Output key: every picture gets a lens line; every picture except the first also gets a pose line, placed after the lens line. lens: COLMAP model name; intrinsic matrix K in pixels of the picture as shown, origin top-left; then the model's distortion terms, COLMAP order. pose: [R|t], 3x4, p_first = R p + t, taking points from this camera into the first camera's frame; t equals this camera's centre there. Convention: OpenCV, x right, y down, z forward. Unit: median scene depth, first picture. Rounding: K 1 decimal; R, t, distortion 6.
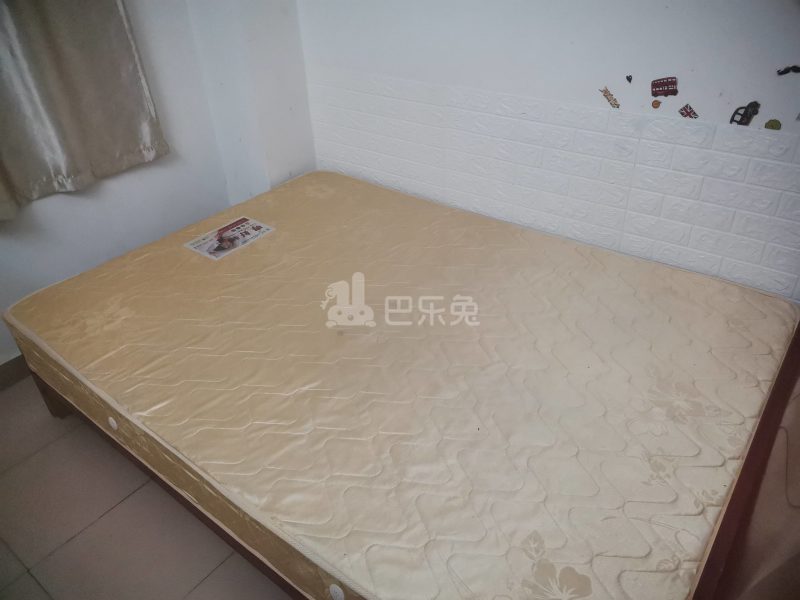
lens RADIAL K [[591.0, 0, 400.0], [0, 591.0, 300.0], [0, 0, 1]] dist [0.071244, -0.108083]
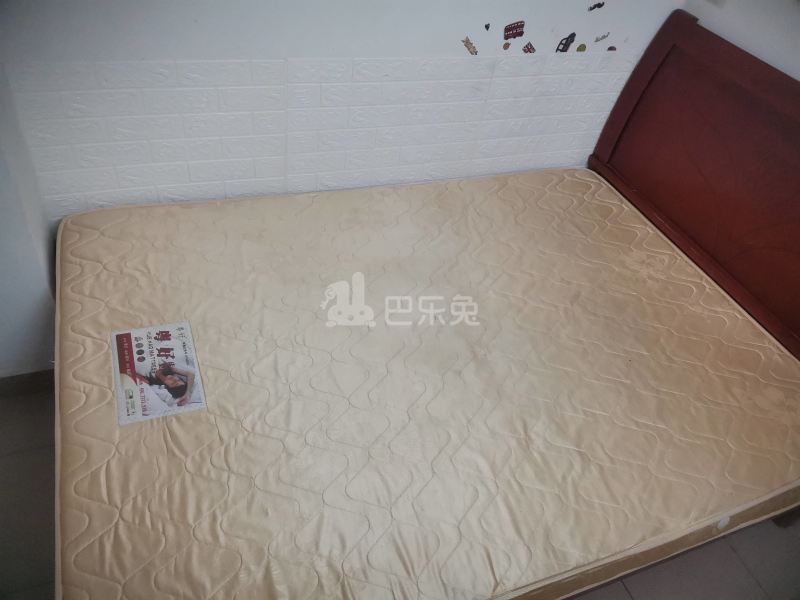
lens RADIAL K [[591.0, 0, 400.0], [0, 591.0, 300.0], [0, 0, 1]] dist [0.071244, -0.108083]
pose [[0.500576, -0.508319, 0.700740, -0.723633], [0.341315, 0.859773, 0.379862, -0.415487], [-0.795568, 0.049023, 0.603878, 0.499329]]
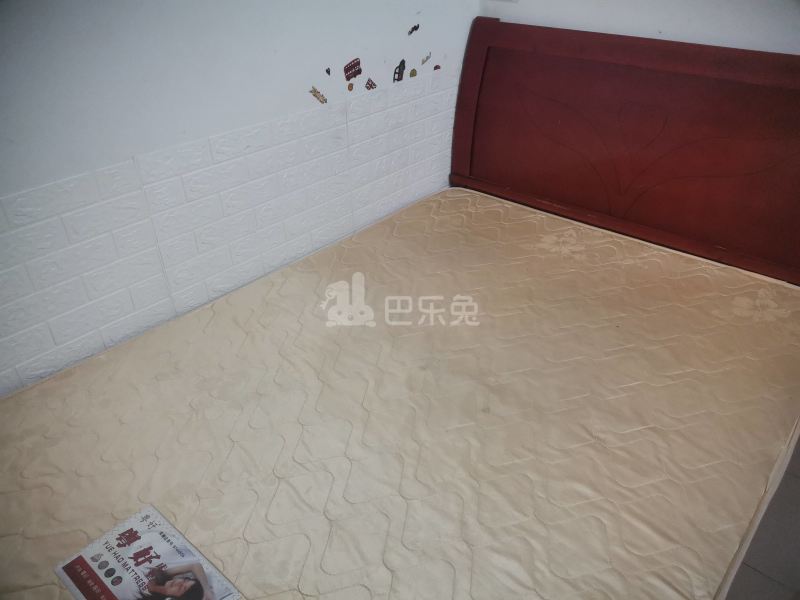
lens RADIAL K [[591.0, 0, 400.0], [0, 591.0, 300.0], [0, 0, 1]] dist [0.071244, -0.108083]
pose [[0.058505, -0.506067, 0.860508, -0.706363], [0.564184, 0.727887, 0.389714, -0.419860], [-0.823573, 0.462685, 0.328100, 0.752041]]
